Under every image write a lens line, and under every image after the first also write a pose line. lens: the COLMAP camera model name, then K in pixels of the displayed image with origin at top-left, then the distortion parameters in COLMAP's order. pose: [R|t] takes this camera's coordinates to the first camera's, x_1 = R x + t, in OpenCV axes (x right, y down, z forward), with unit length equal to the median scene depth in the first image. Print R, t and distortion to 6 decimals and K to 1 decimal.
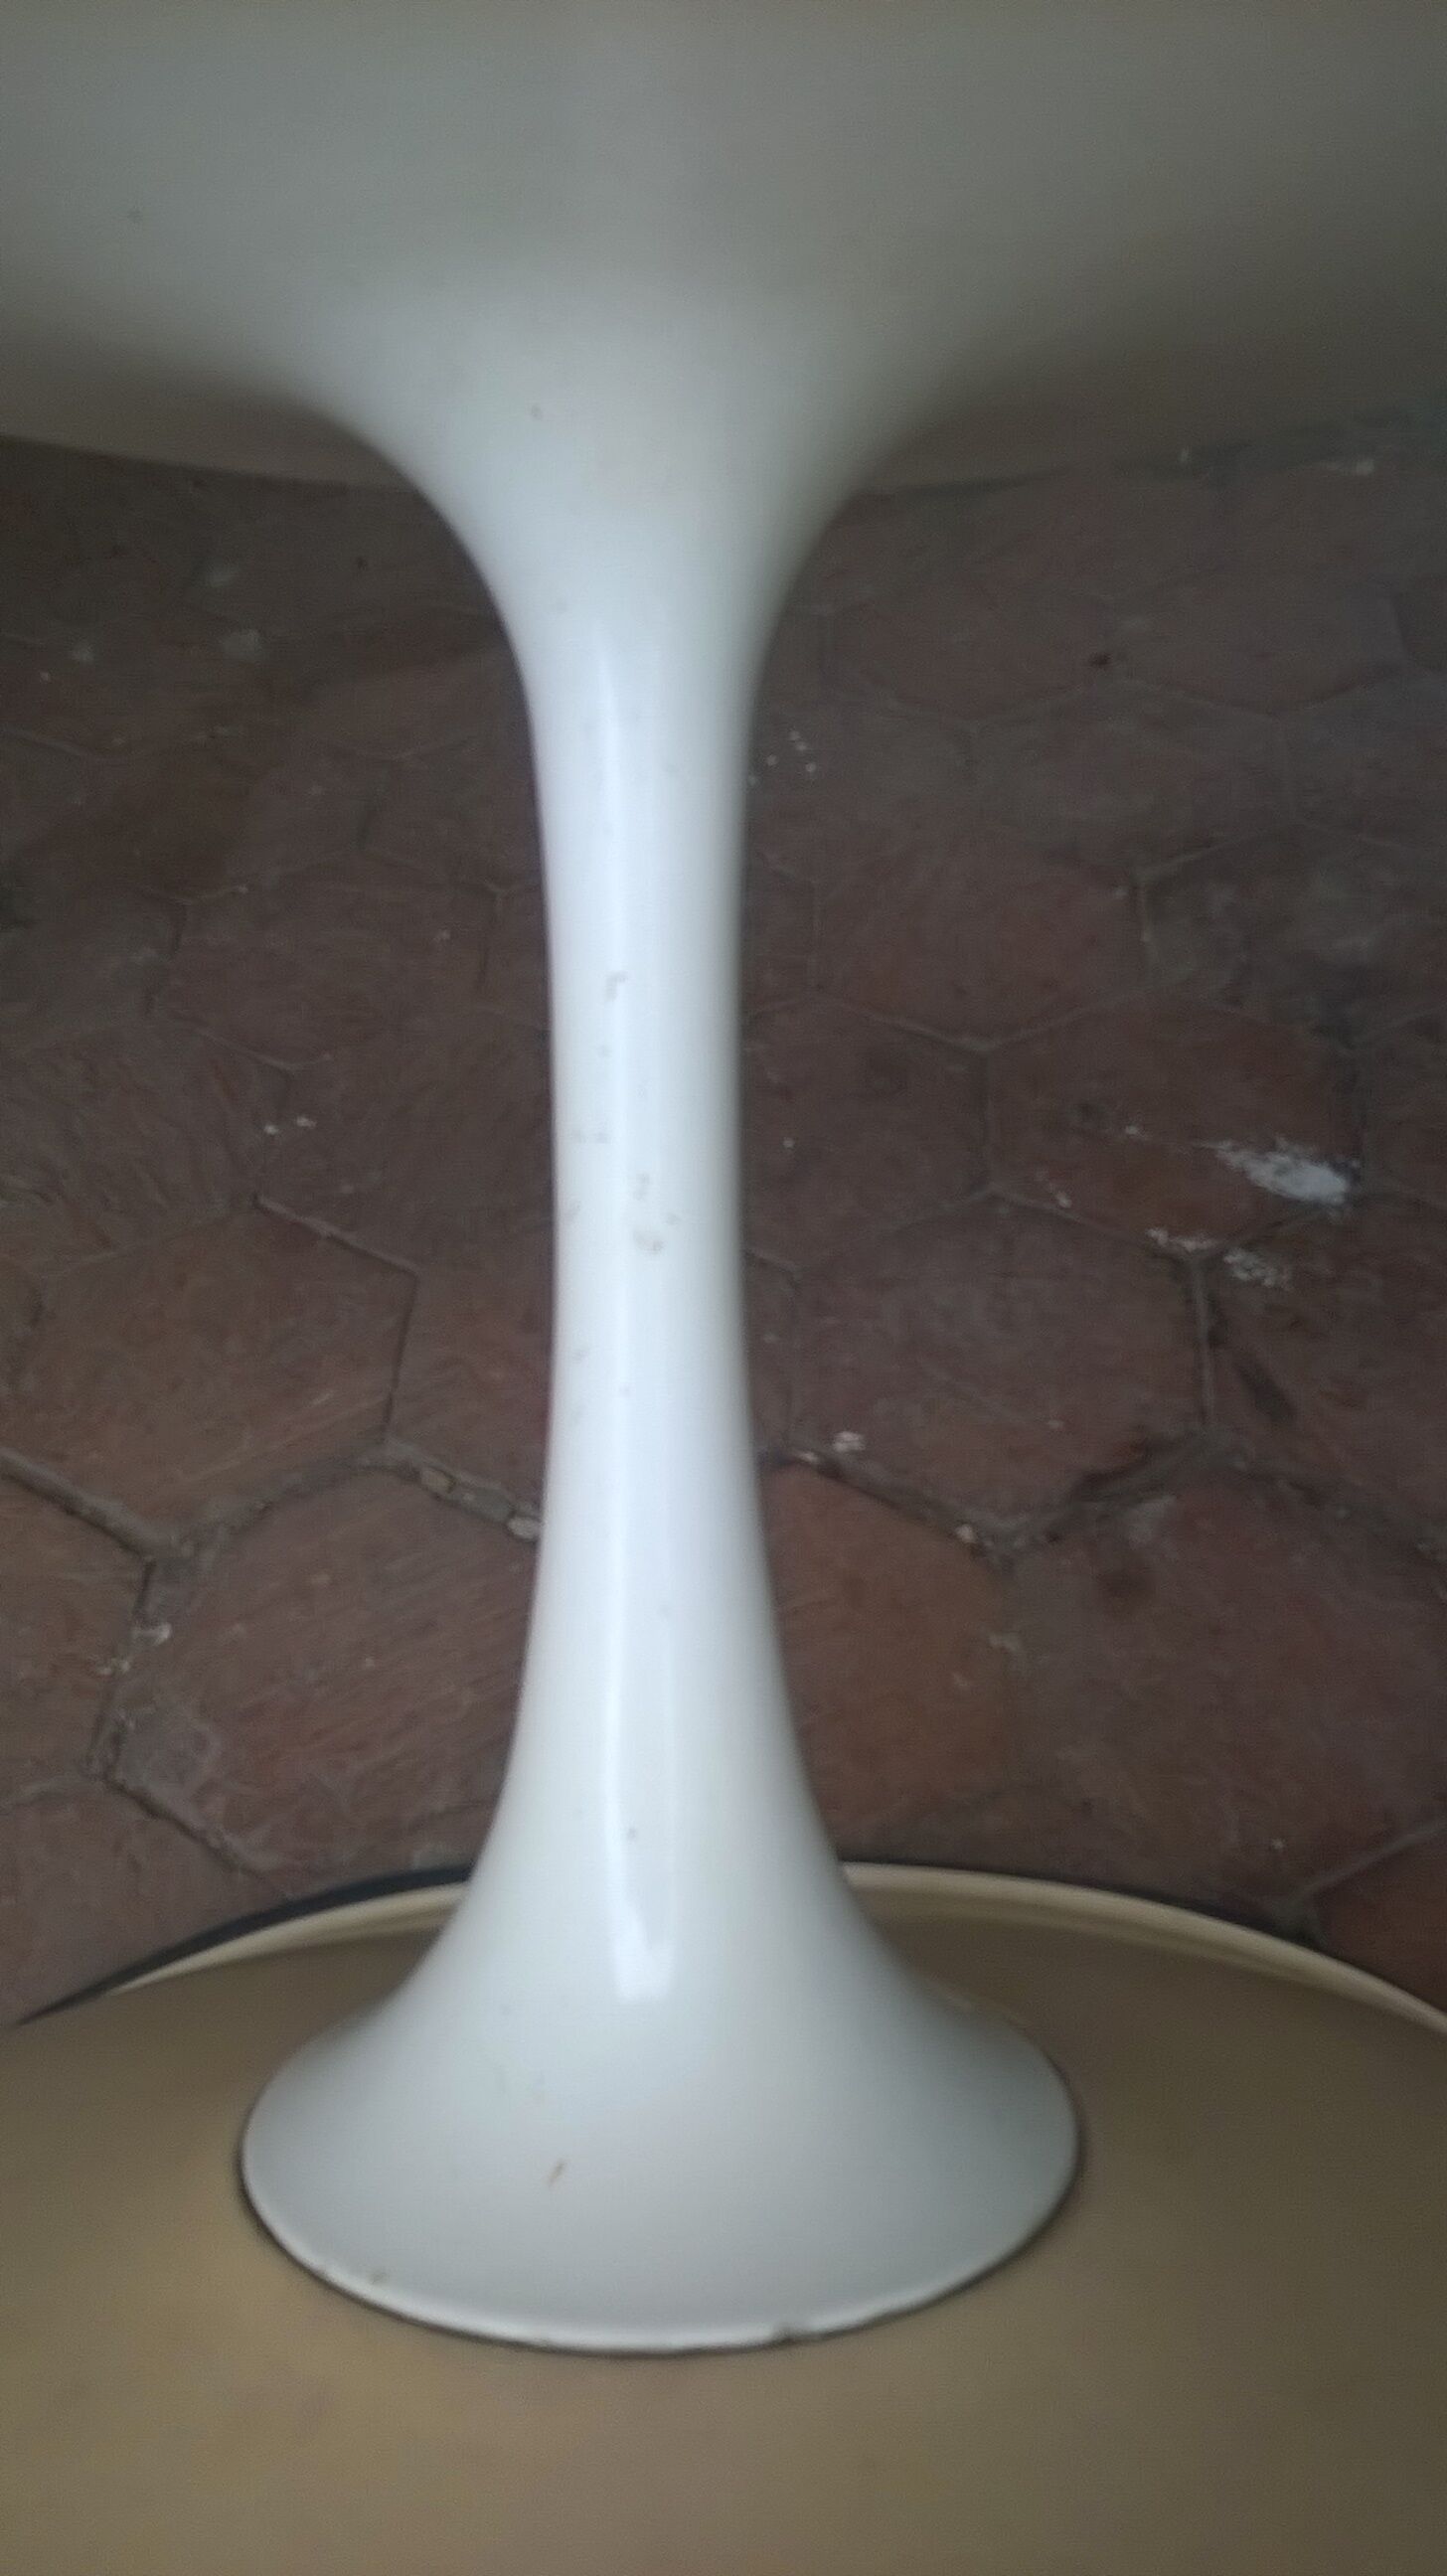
lens RADIAL K [[2265.9, 0, 739.2], [0, 2265.9, 1287.5], [0, 0, 1]] dist [0.030928, -0.152403]
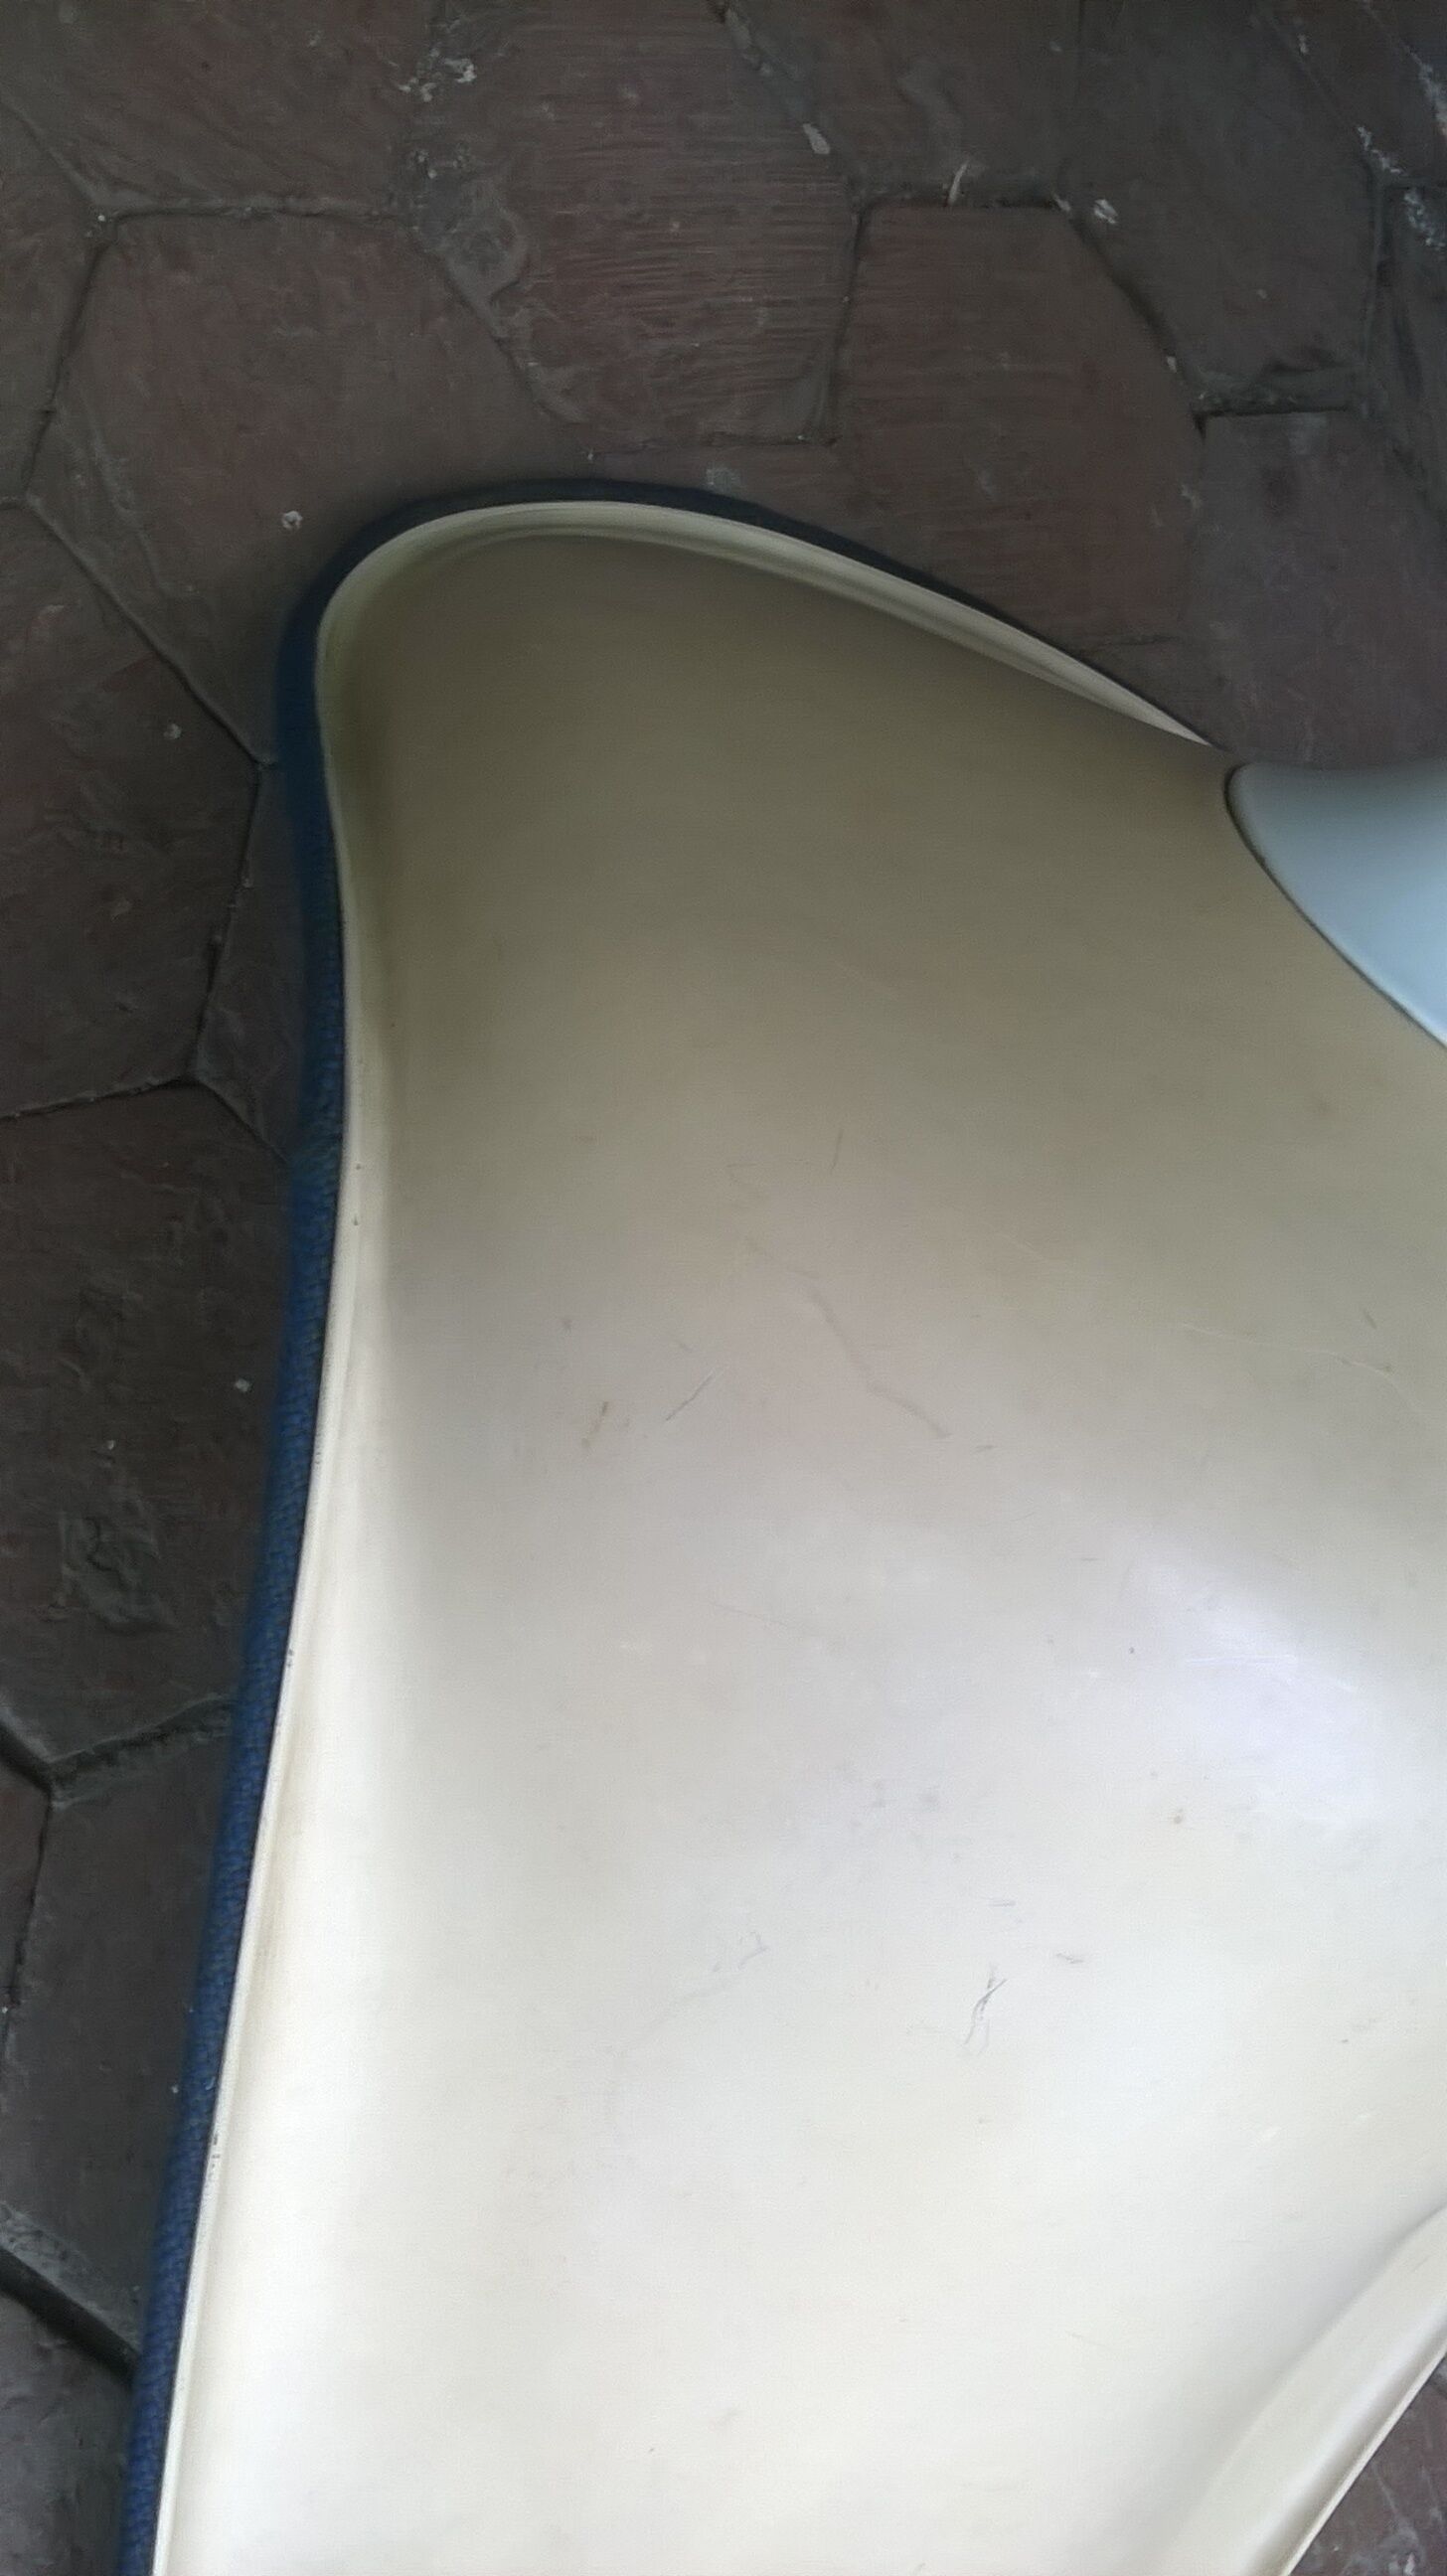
lens RADIAL K [[2265.9, 0, 720.2], [0, 2265.9, 1286.4], [0, 0, 1]] dist [0.030928, -0.152403]
pose [[0.801034, 0.208186, 0.561251, -0.534542], [-0.491498, 0.763947, 0.418108, 0.096573], [-0.341722, -0.610773, 0.714271, 0.089993]]
